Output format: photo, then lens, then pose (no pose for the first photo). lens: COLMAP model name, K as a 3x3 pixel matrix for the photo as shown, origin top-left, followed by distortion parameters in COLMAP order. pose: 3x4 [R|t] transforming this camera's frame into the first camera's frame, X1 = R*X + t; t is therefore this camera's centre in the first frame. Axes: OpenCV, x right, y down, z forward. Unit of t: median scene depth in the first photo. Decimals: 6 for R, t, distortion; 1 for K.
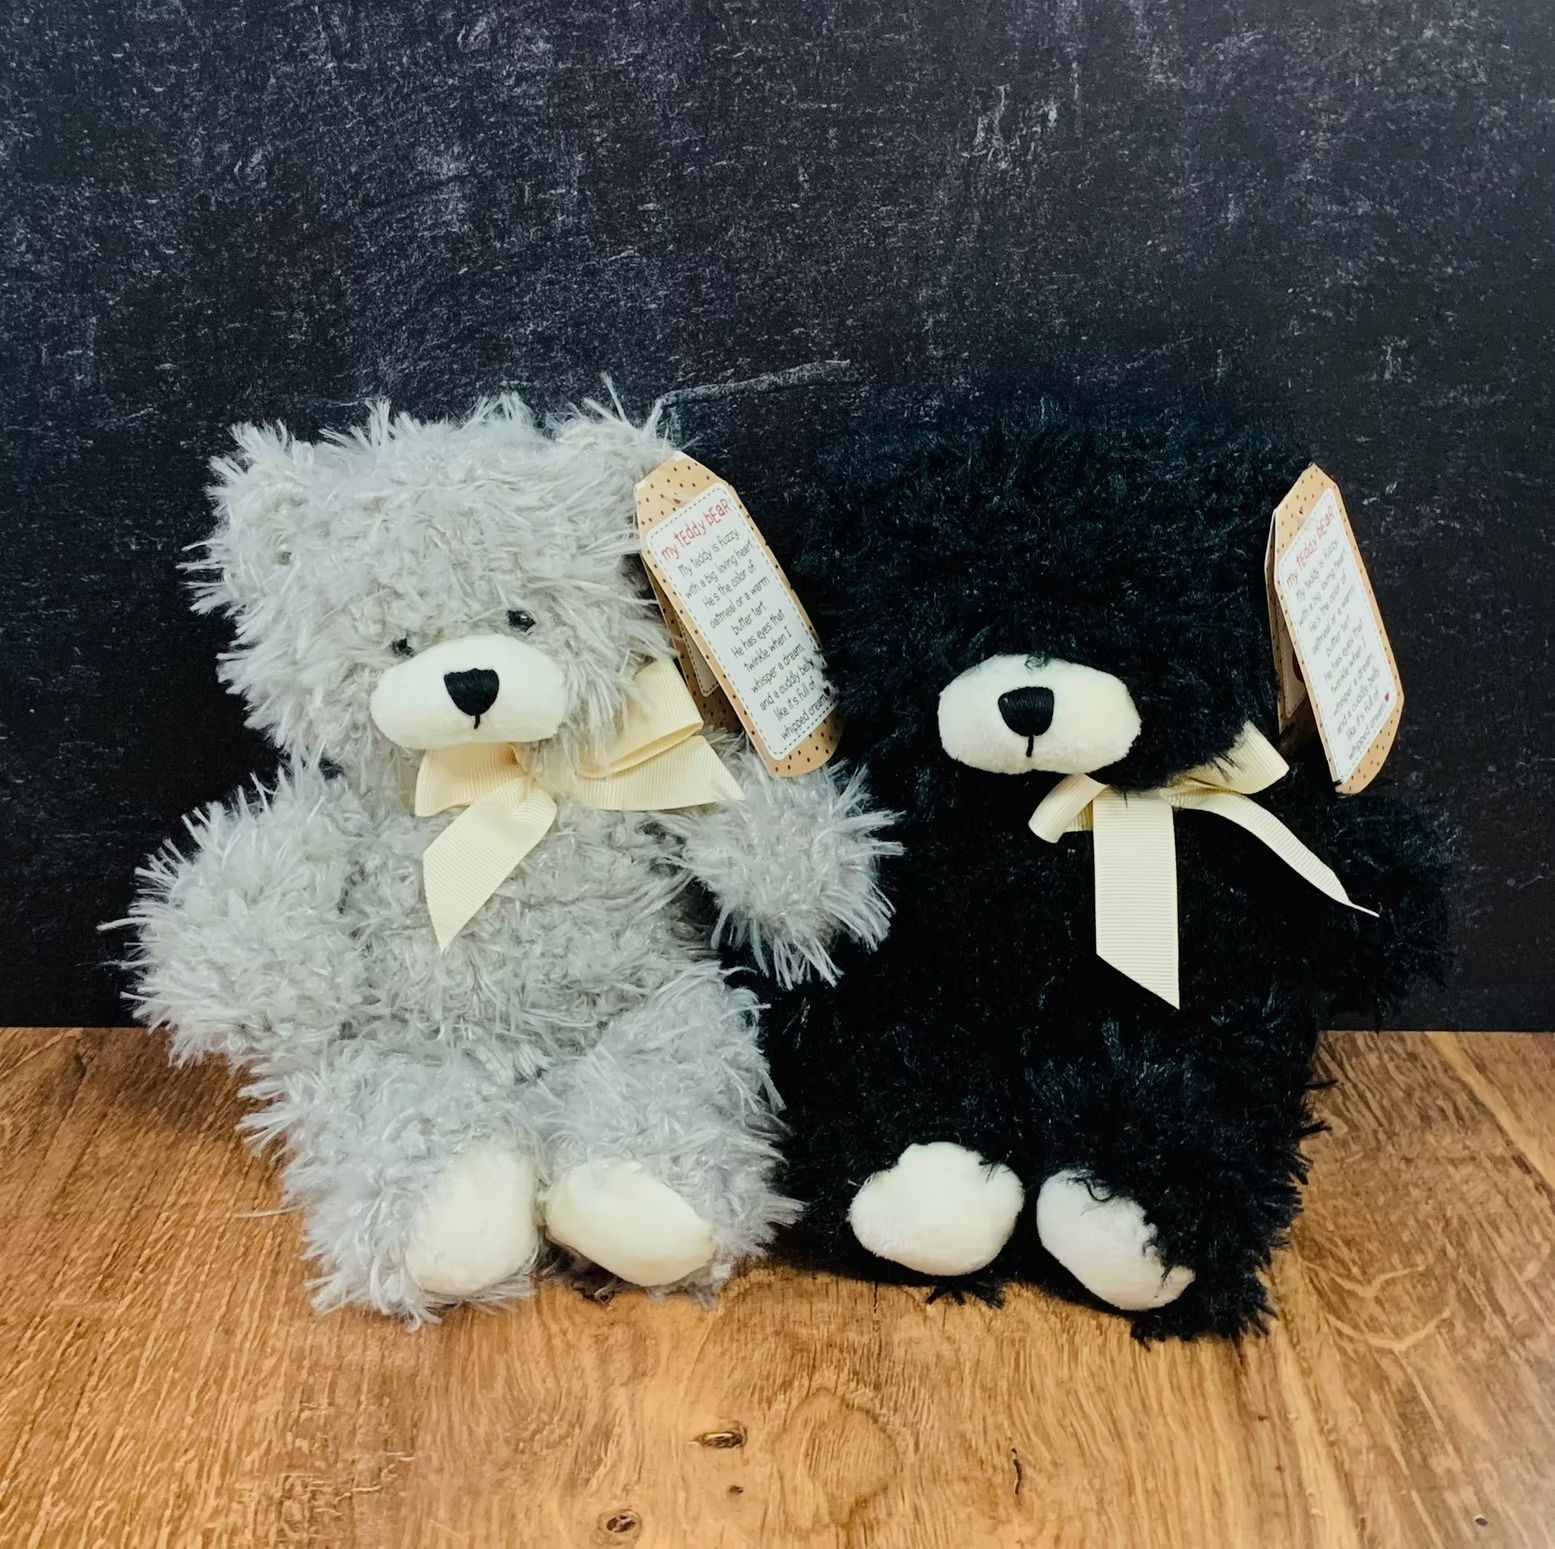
lens RADIAL K [[2259.2, 0, 789.0], [0, 2259.2, 756.6], [0, 0, 1]] dist [0.159170, -0.537503]
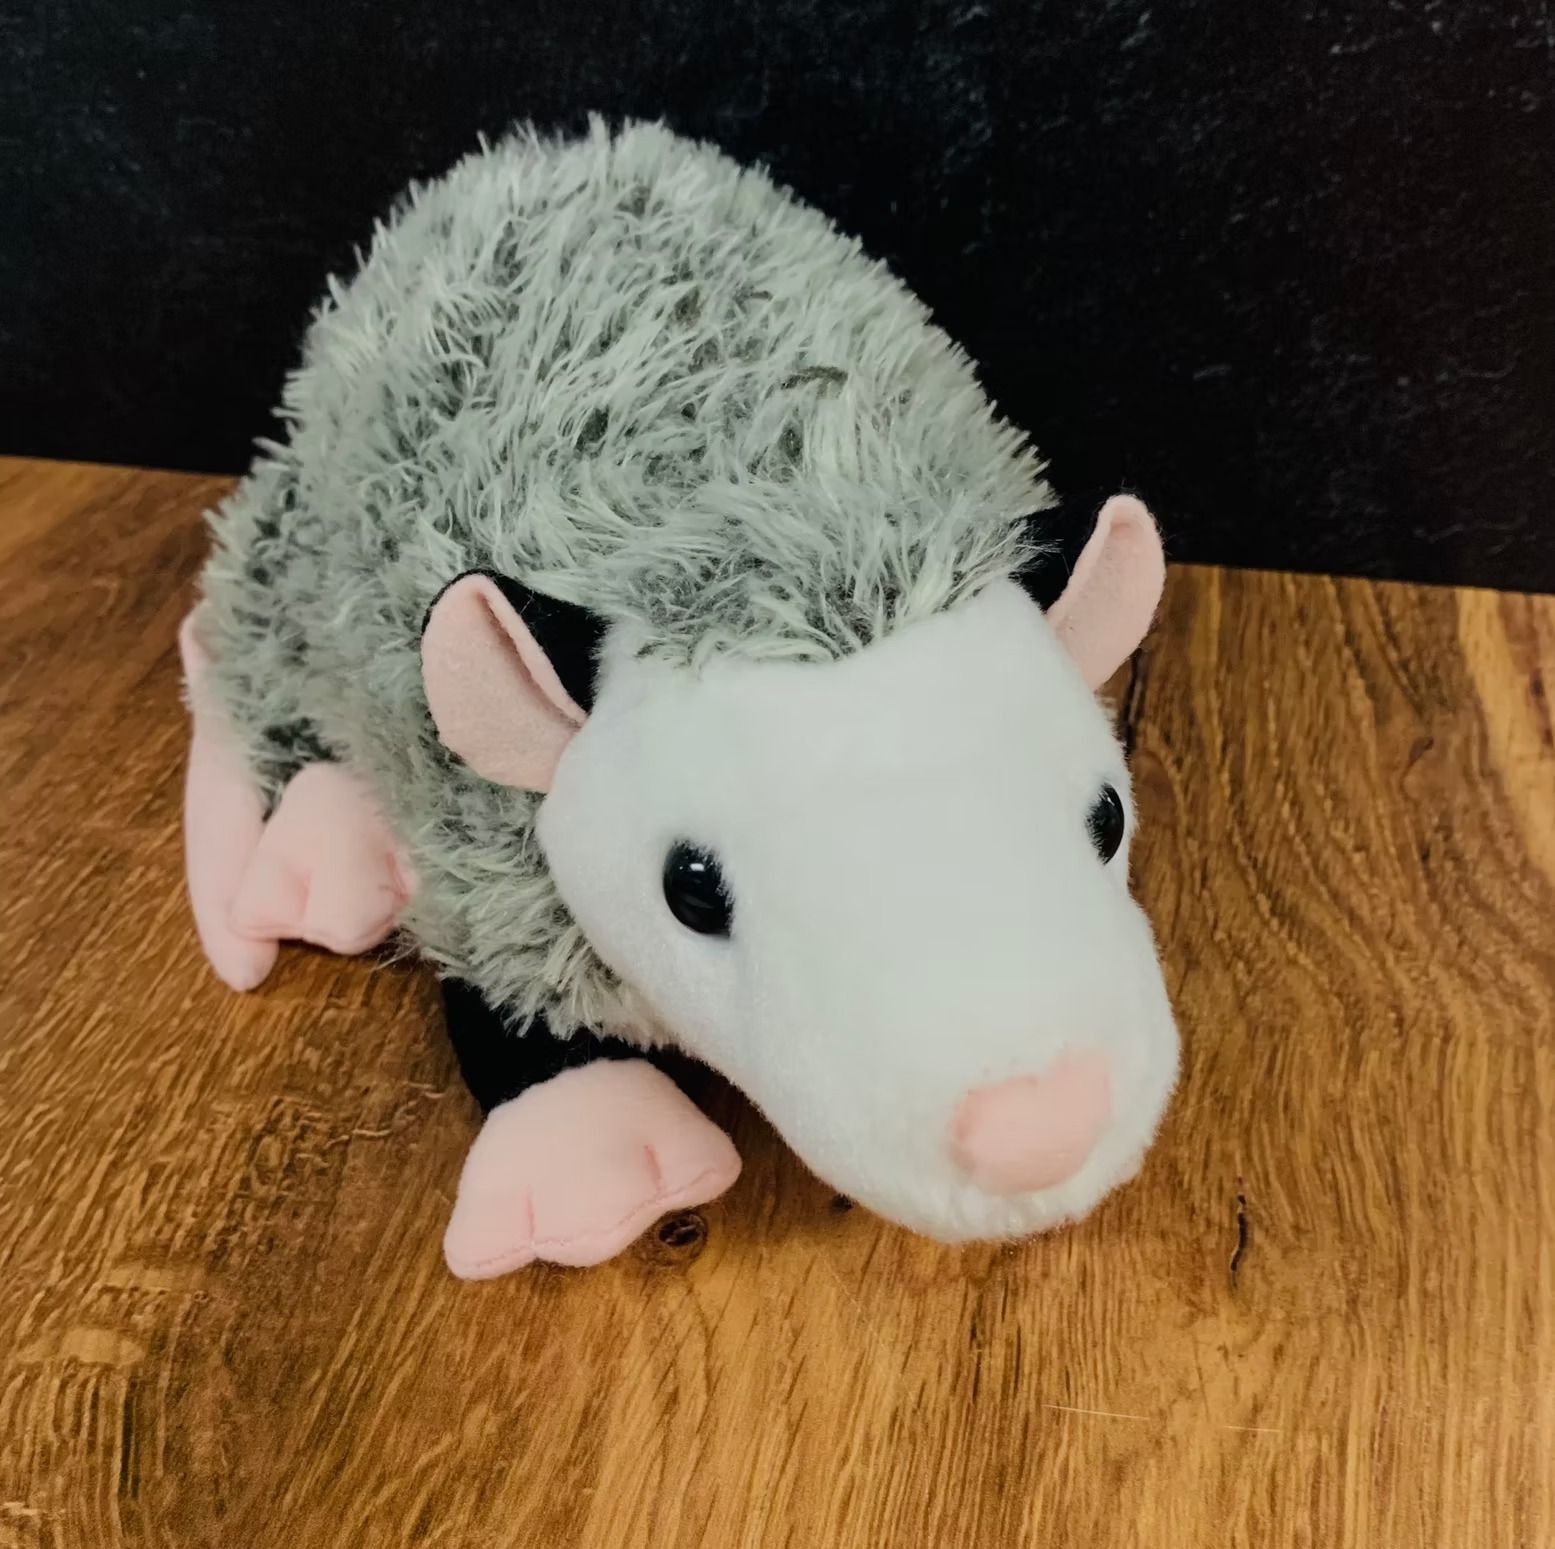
lens RADIAL K [[2042.3, 0, 800.6], [0, 2042.3, 777.0], [0, 0, 1]] dist [0.125773, -0.412293]
pose [[0.977188, 0.107884, -0.182935, 0.061715], [-0.056798, 0.962747, 0.264371, 0.013933], [0.204641, -0.247950, 0.946912, 0.364233]]
